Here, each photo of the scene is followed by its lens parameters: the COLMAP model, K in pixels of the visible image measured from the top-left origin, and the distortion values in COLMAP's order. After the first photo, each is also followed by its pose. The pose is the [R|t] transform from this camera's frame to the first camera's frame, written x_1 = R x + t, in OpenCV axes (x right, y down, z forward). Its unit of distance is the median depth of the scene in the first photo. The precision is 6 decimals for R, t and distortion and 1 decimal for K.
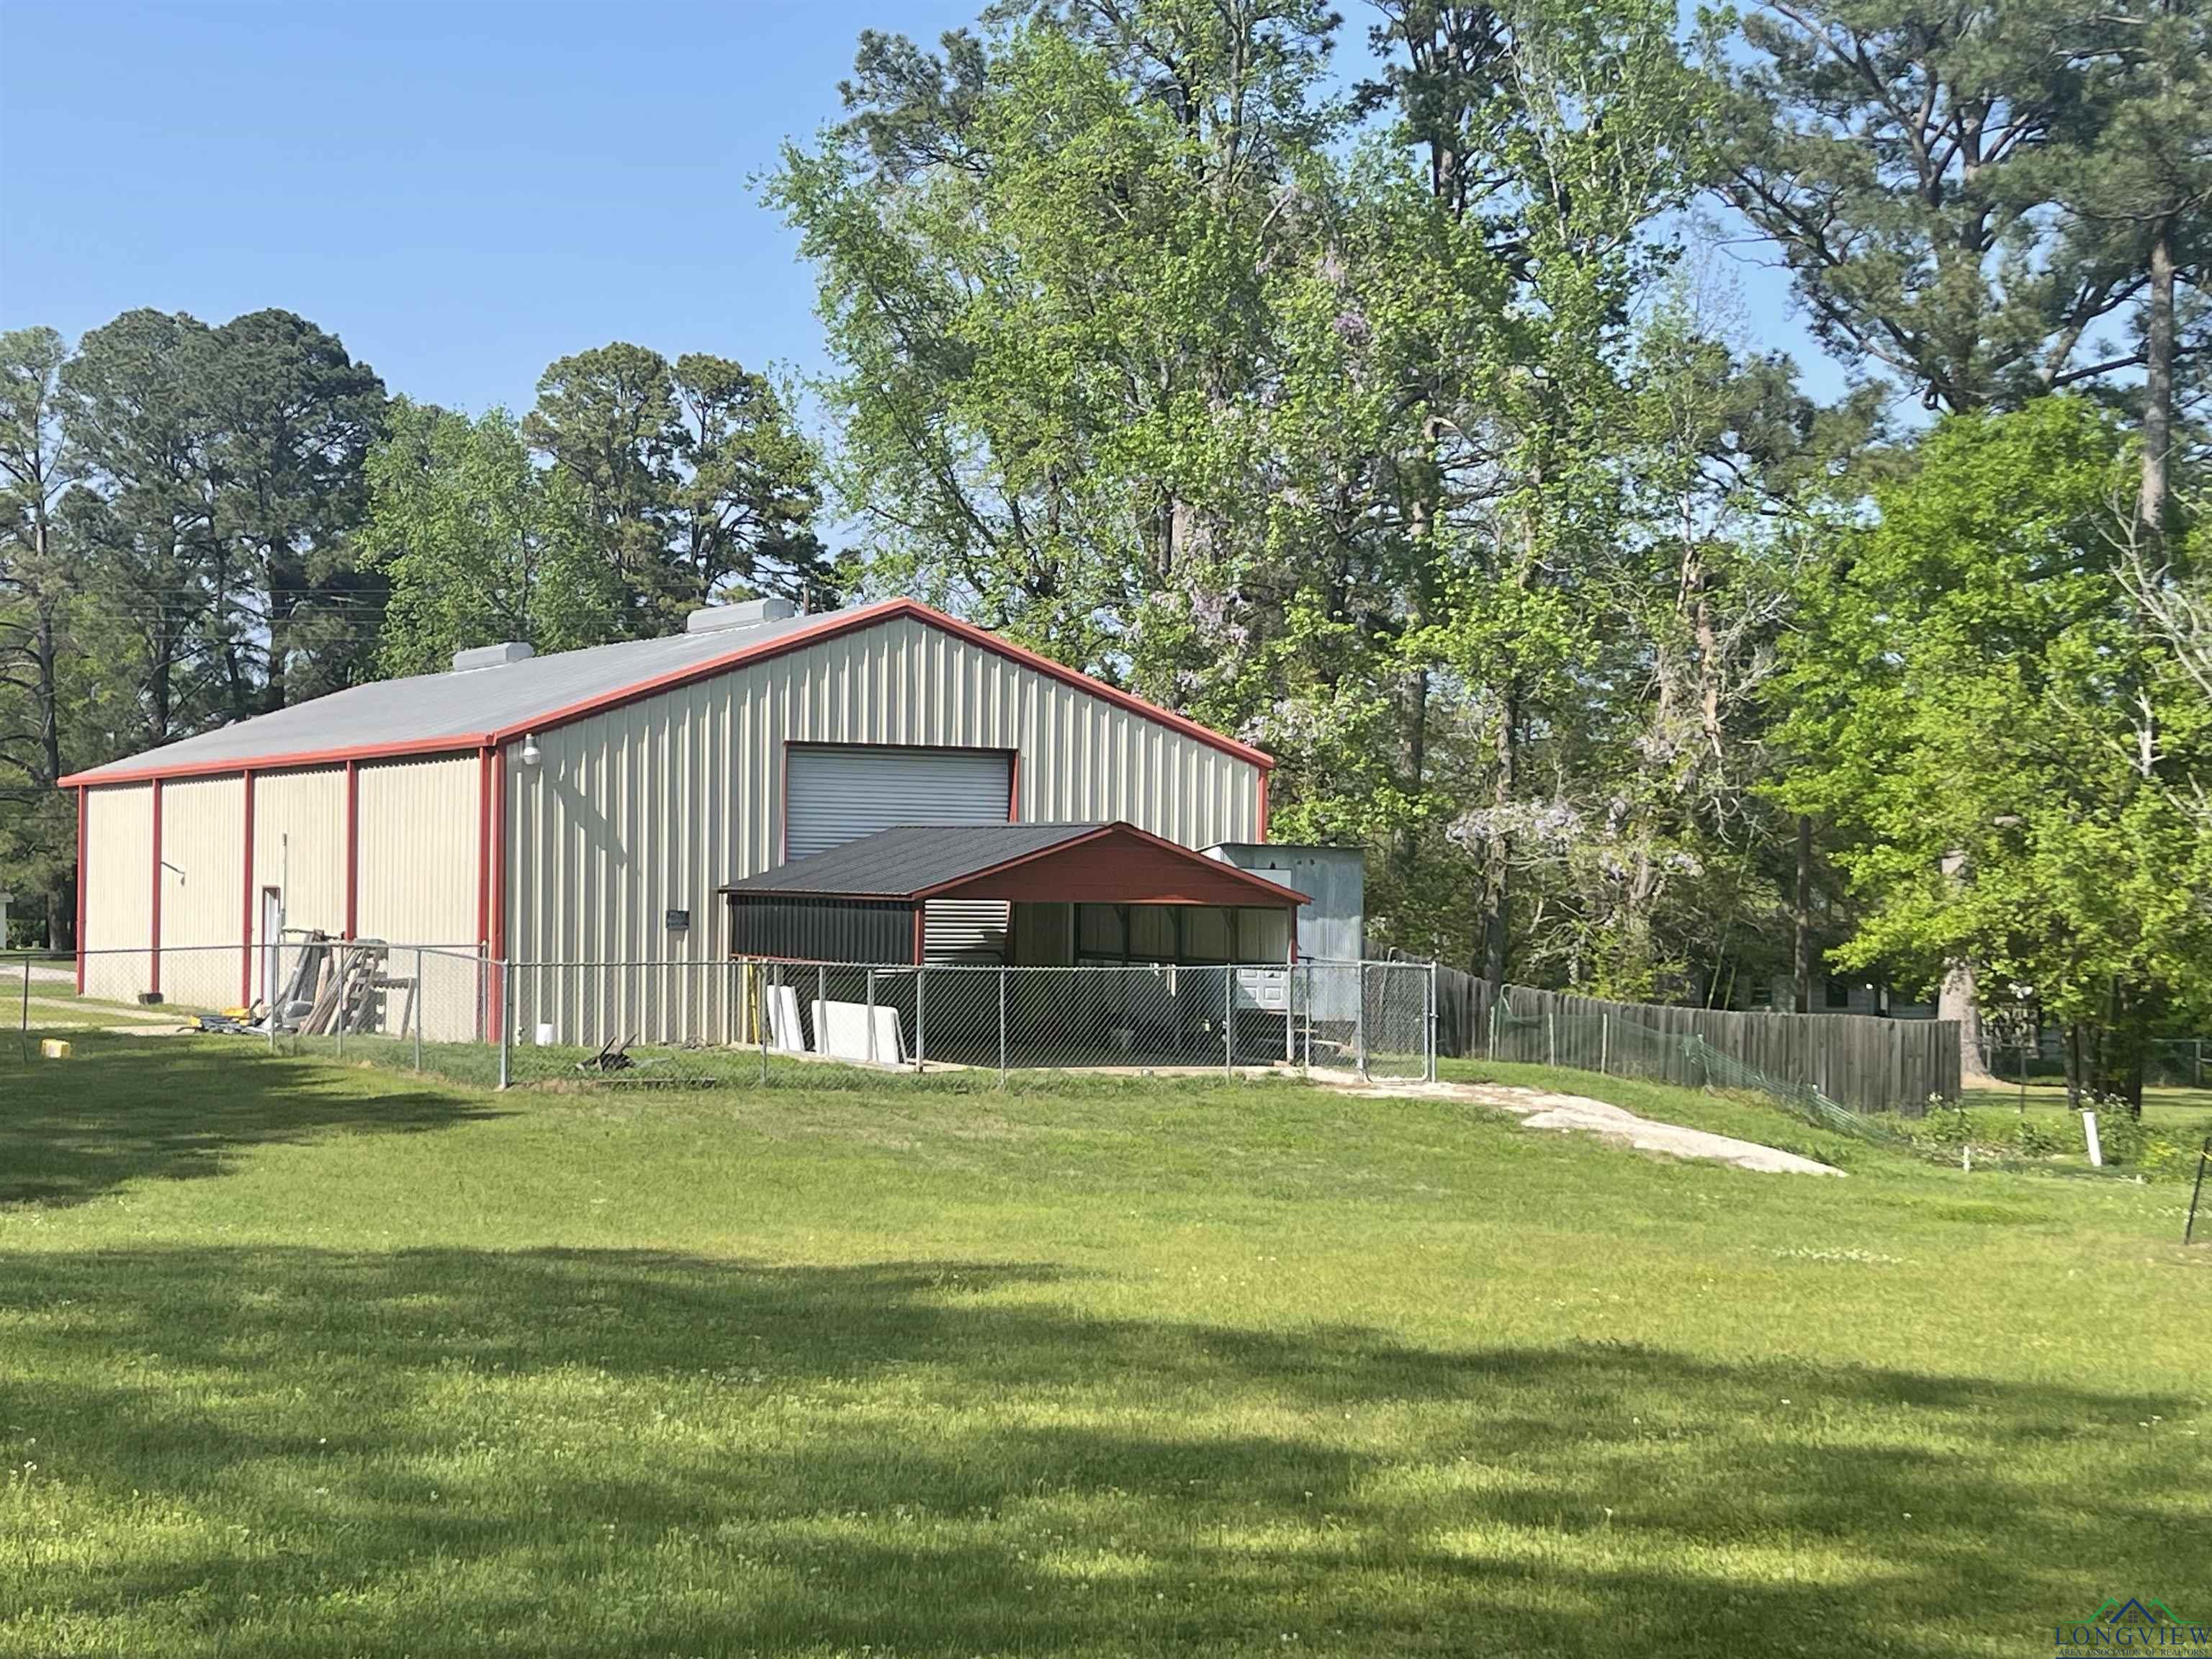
lens RADIAL K [[3428.6, 0, 1106.0], [0, 3428.6, 829.5], [0, 0, 1]] dist [0.018009, 0.011665]
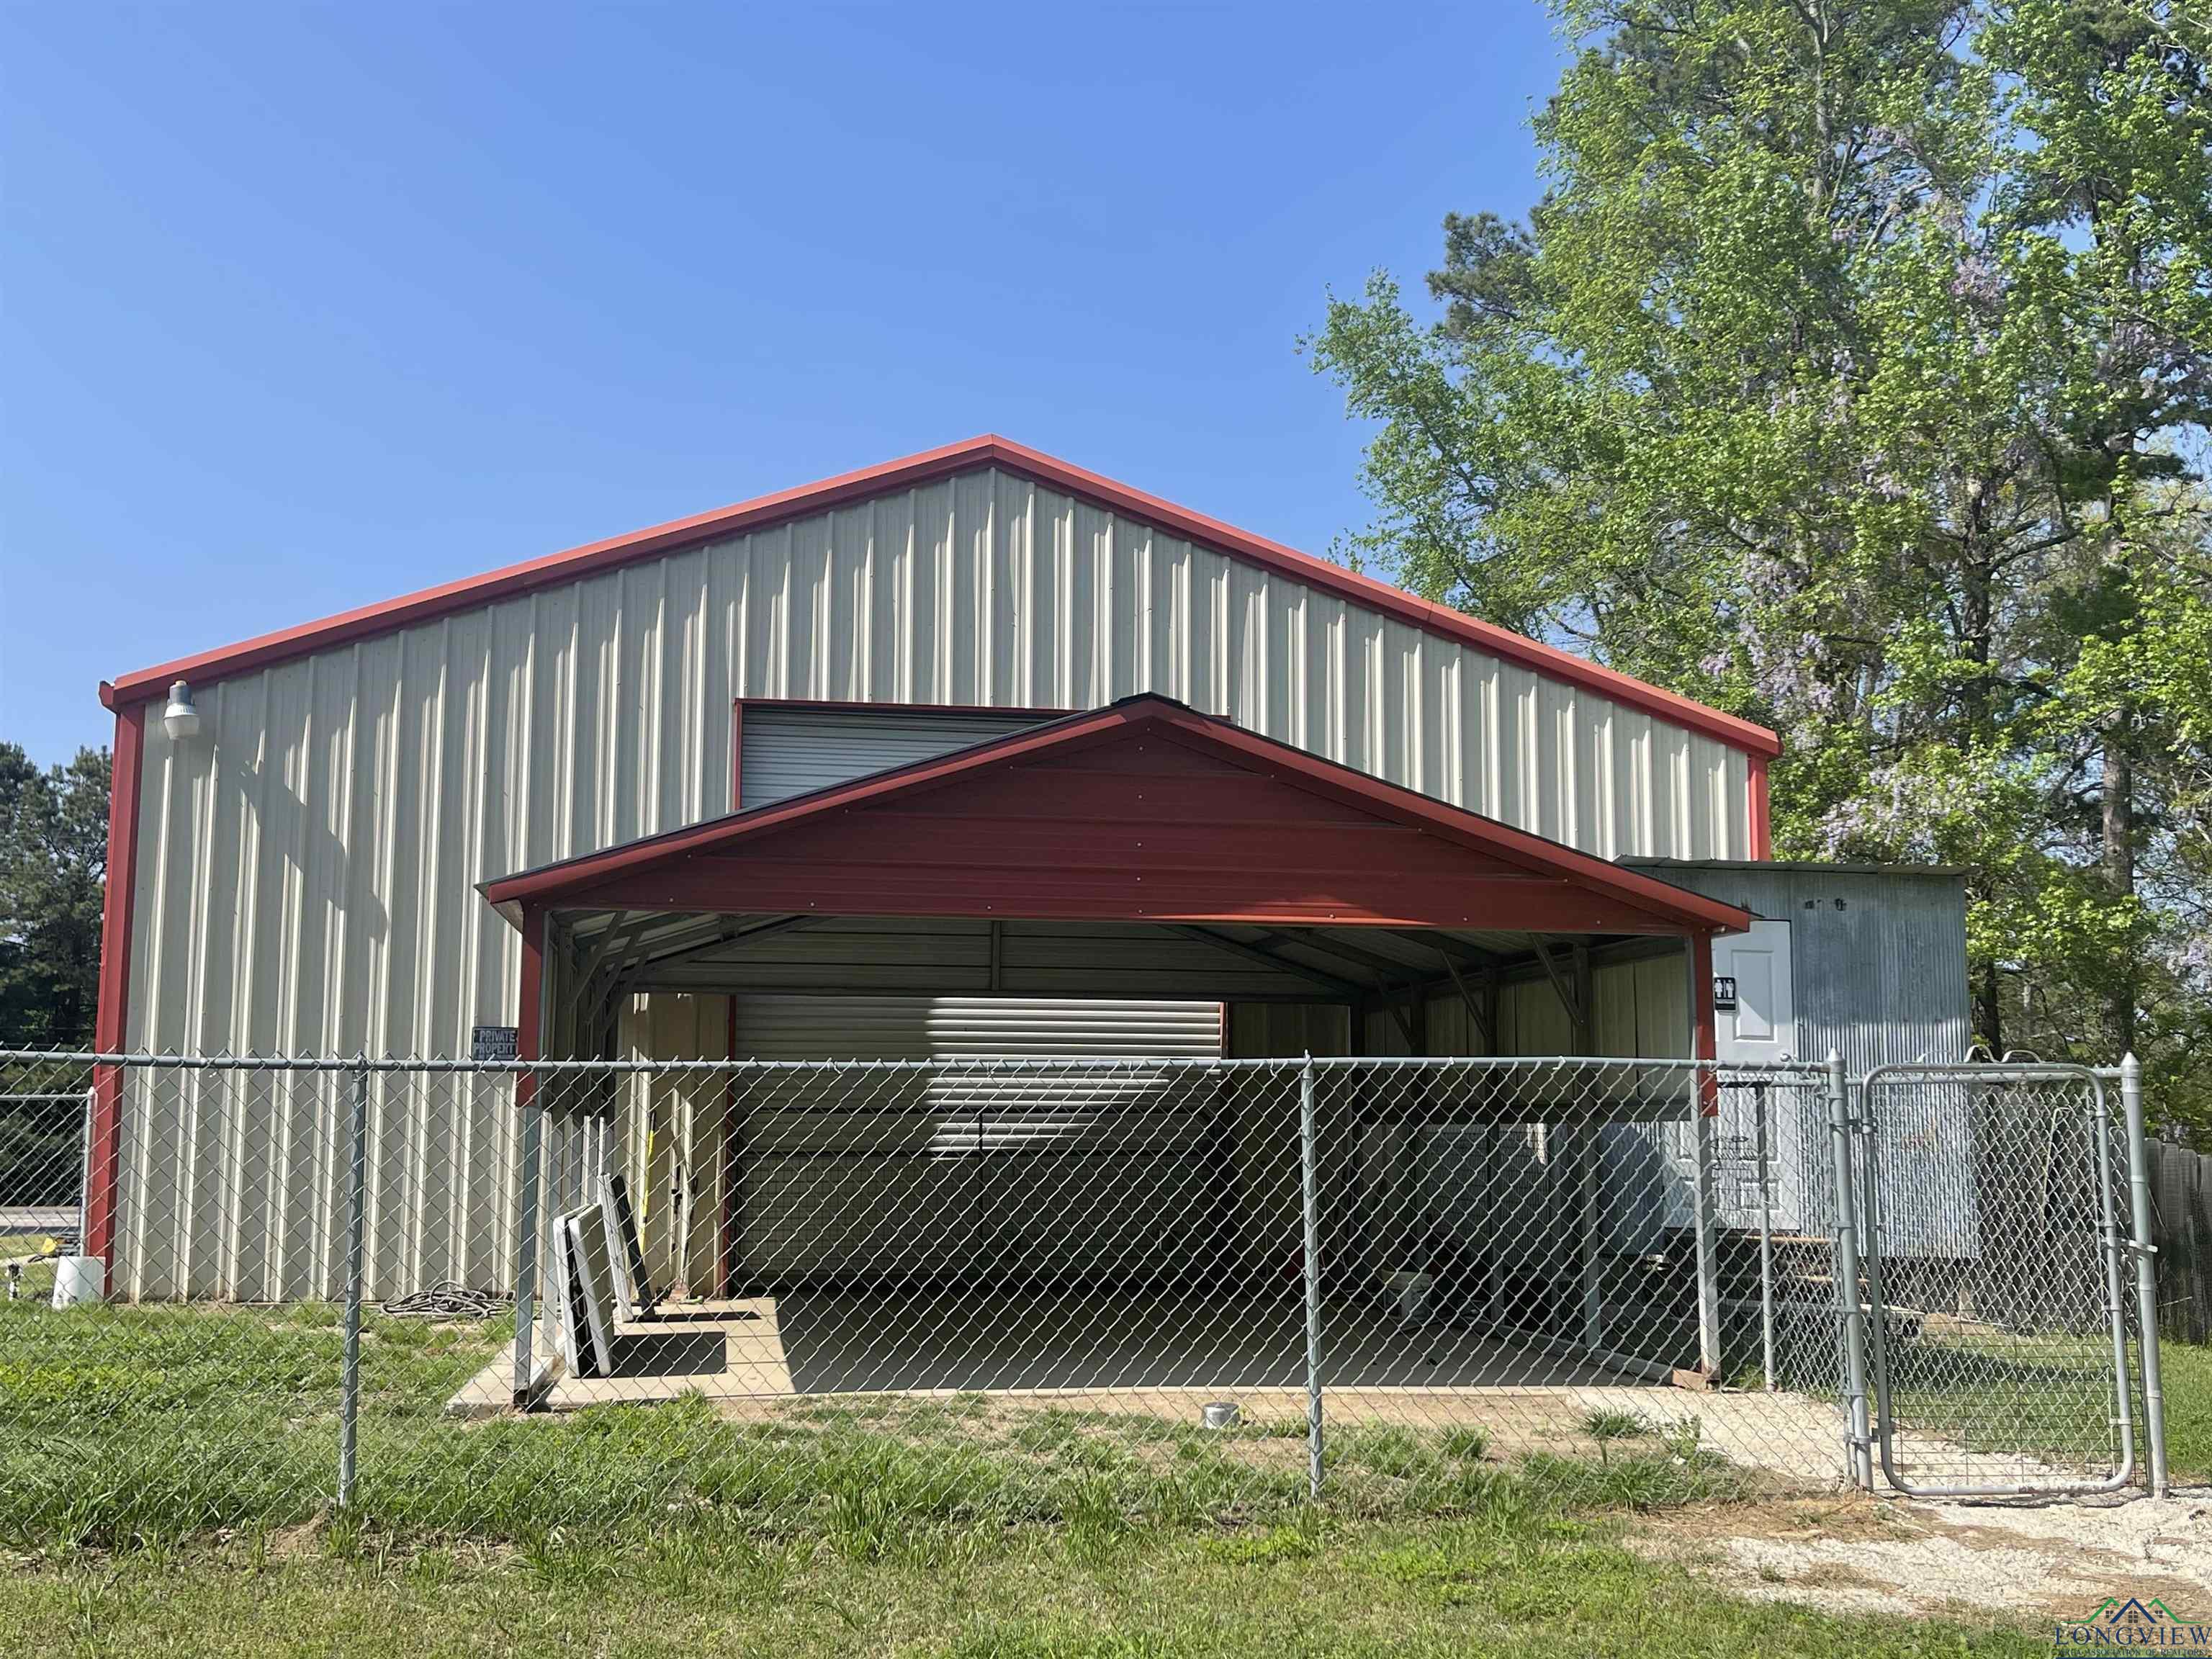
lens RADIAL K [[2212.8, 0, 1106.0], [0, 2212.8, 829.5], [0, 0, 1]] dist [-0.007815, -0.008644]
pose [[0.938229, -0.059785, -0.340810, 0.066567], [0.013064, 0.990378, -0.137767, 0.037314], [0.345767, 0.124805, 0.929983, 0.661730]]
